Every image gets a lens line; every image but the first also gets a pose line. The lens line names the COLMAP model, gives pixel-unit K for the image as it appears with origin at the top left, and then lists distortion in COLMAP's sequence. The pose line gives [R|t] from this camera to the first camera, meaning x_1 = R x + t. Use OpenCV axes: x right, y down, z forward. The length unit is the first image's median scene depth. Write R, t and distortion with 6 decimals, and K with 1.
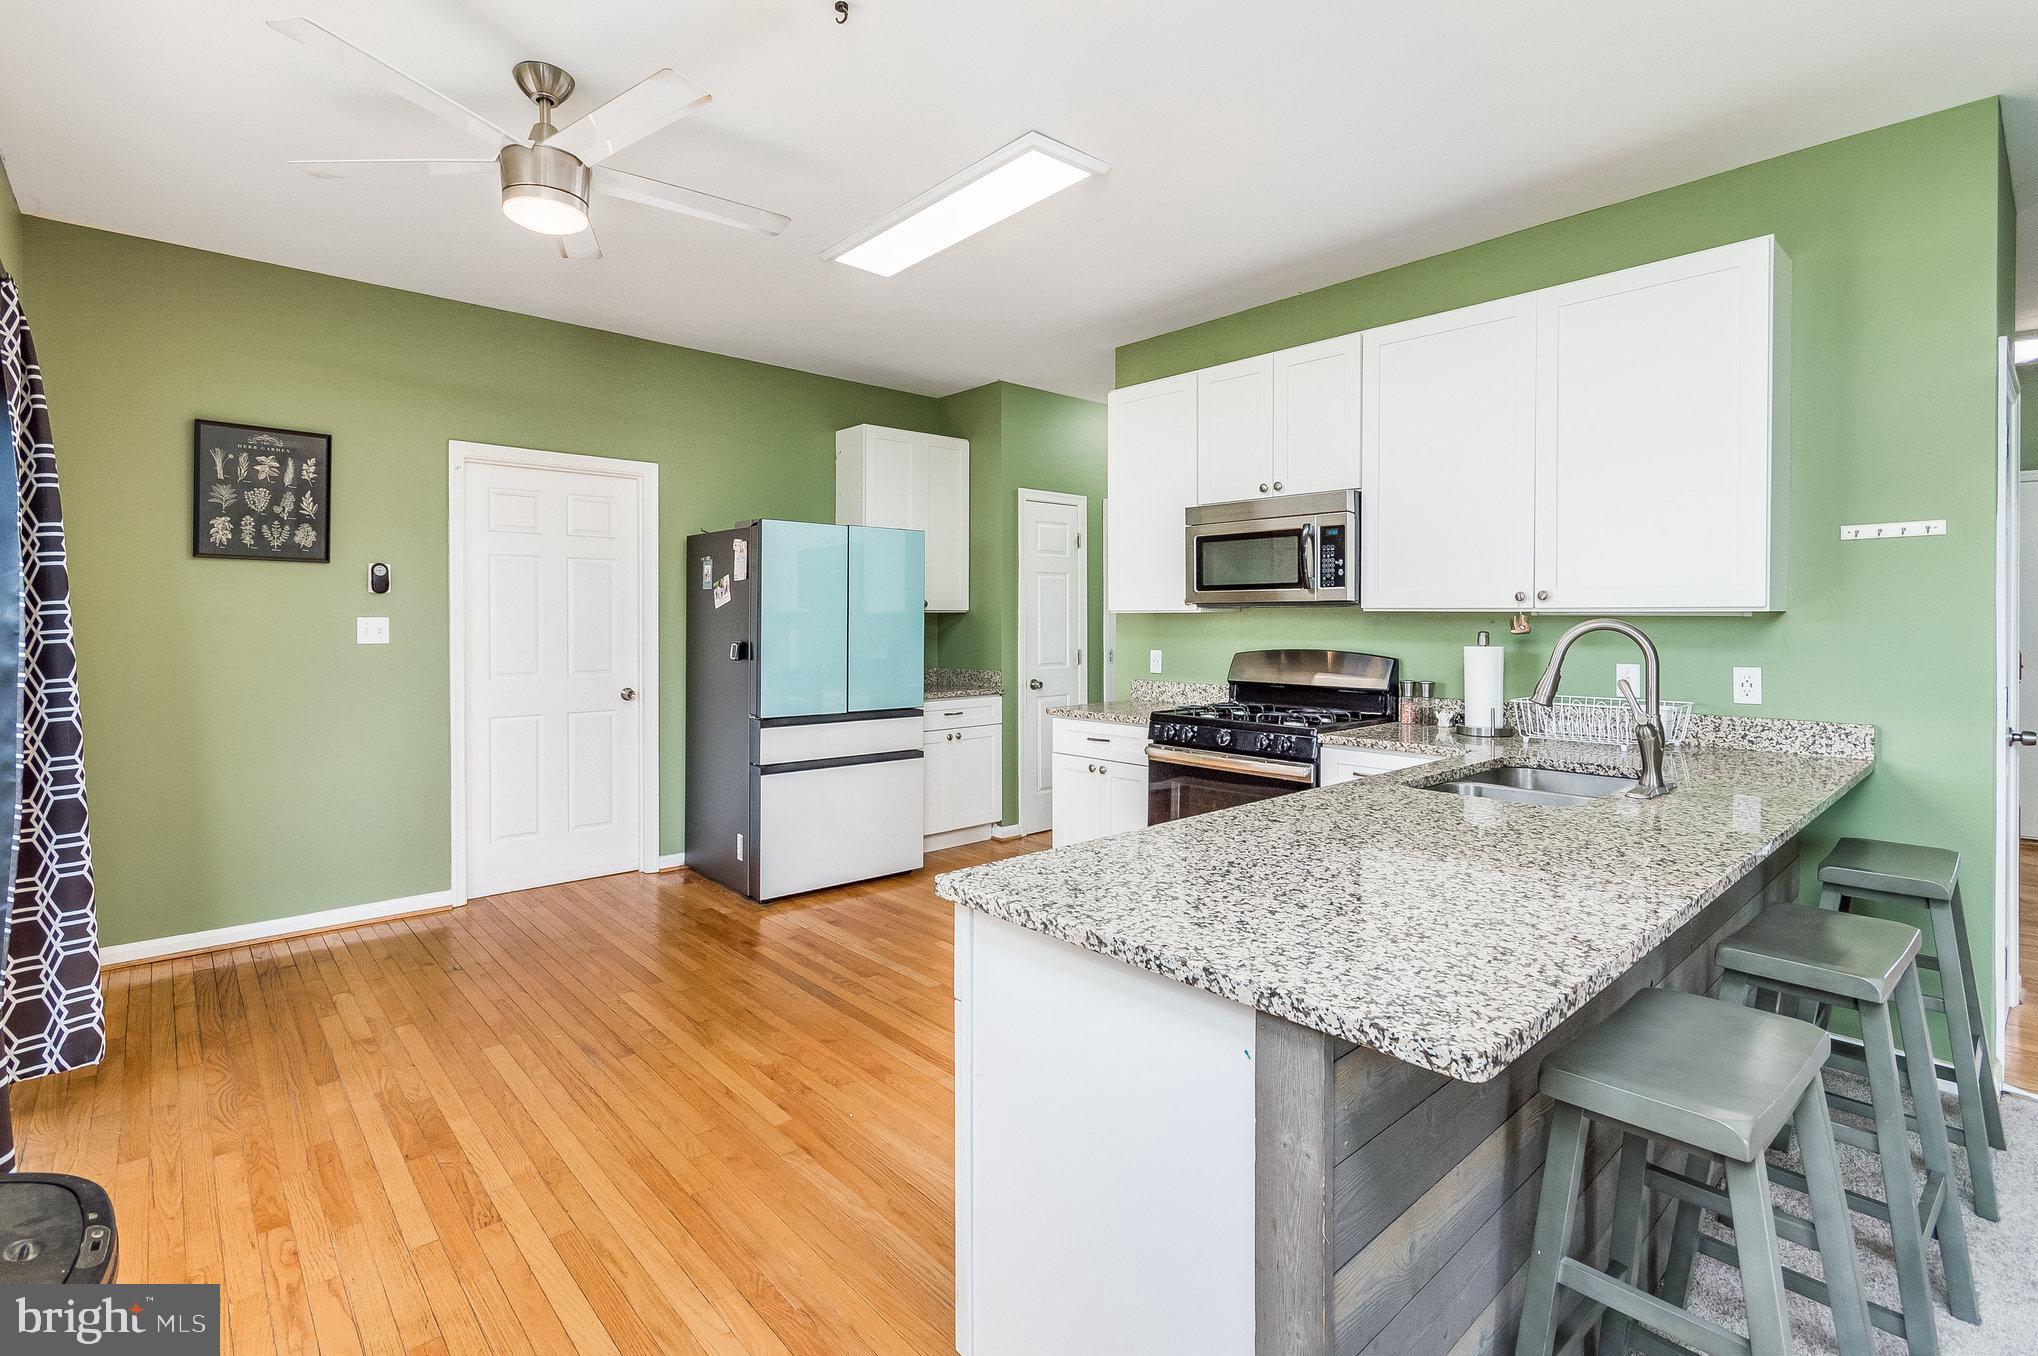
lens RADIAL K [[949.4, 0, 1012.9], [0, 949.4, 621.3], [0, 0, 1]] dist [-0.000209, 0.000529]
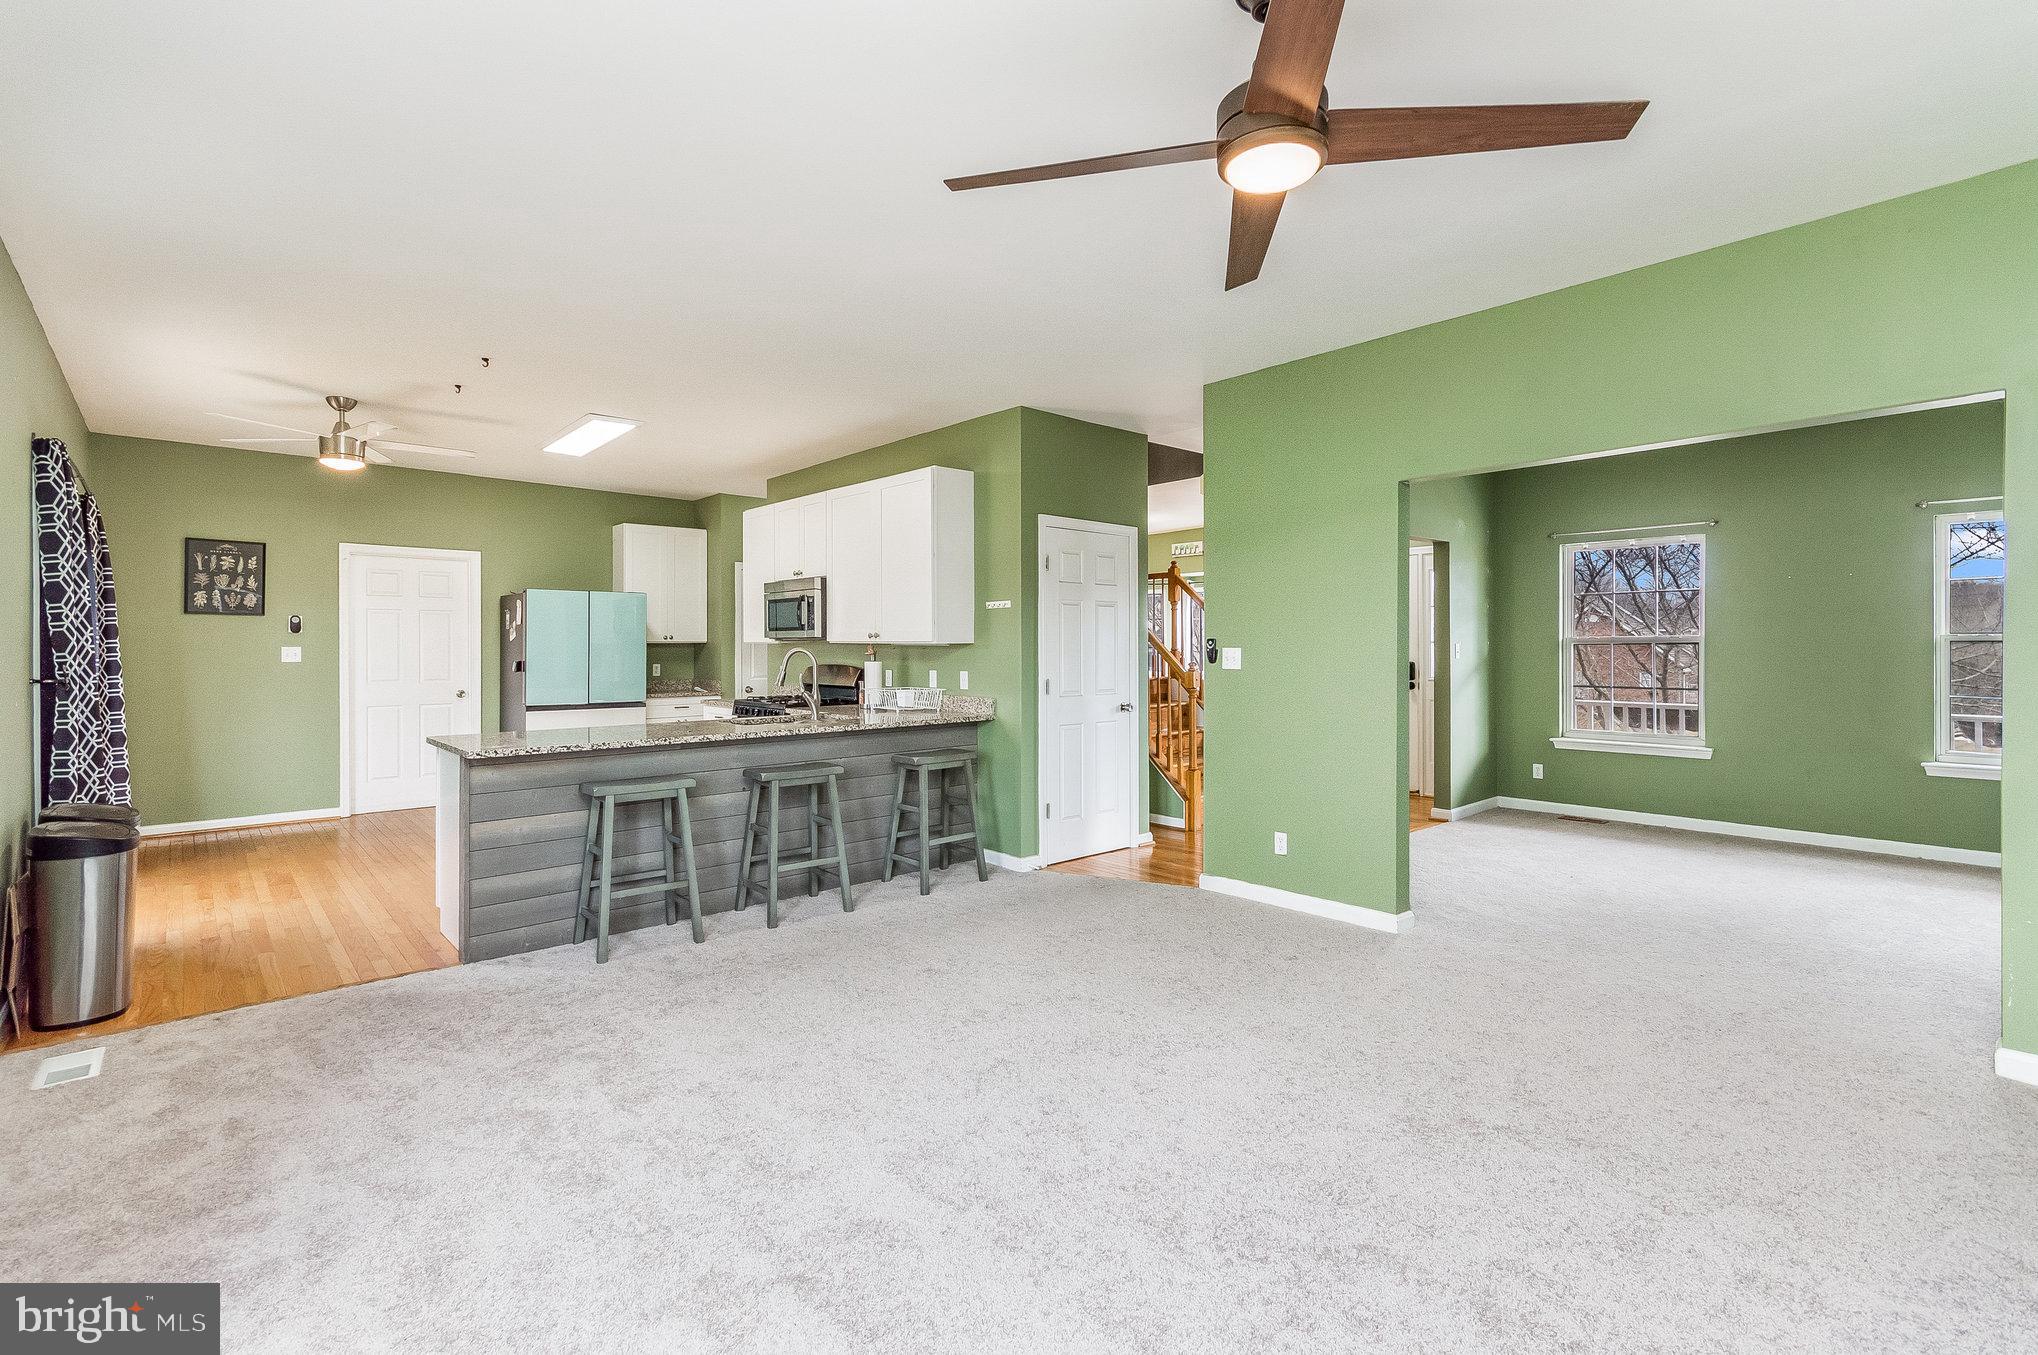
lens RADIAL K [[914.0, 0, 1027.0], [0, 914.0, 640.0], [0, 0, 1]] dist [0.001786, 0.000103]
pose [[0.999923, -0.001378, 0.012365, 0.697908], [0.001487, 0.999961, -0.008756, -0.000157], [-0.012352, 0.008773, 0.999885, -0.739218]]
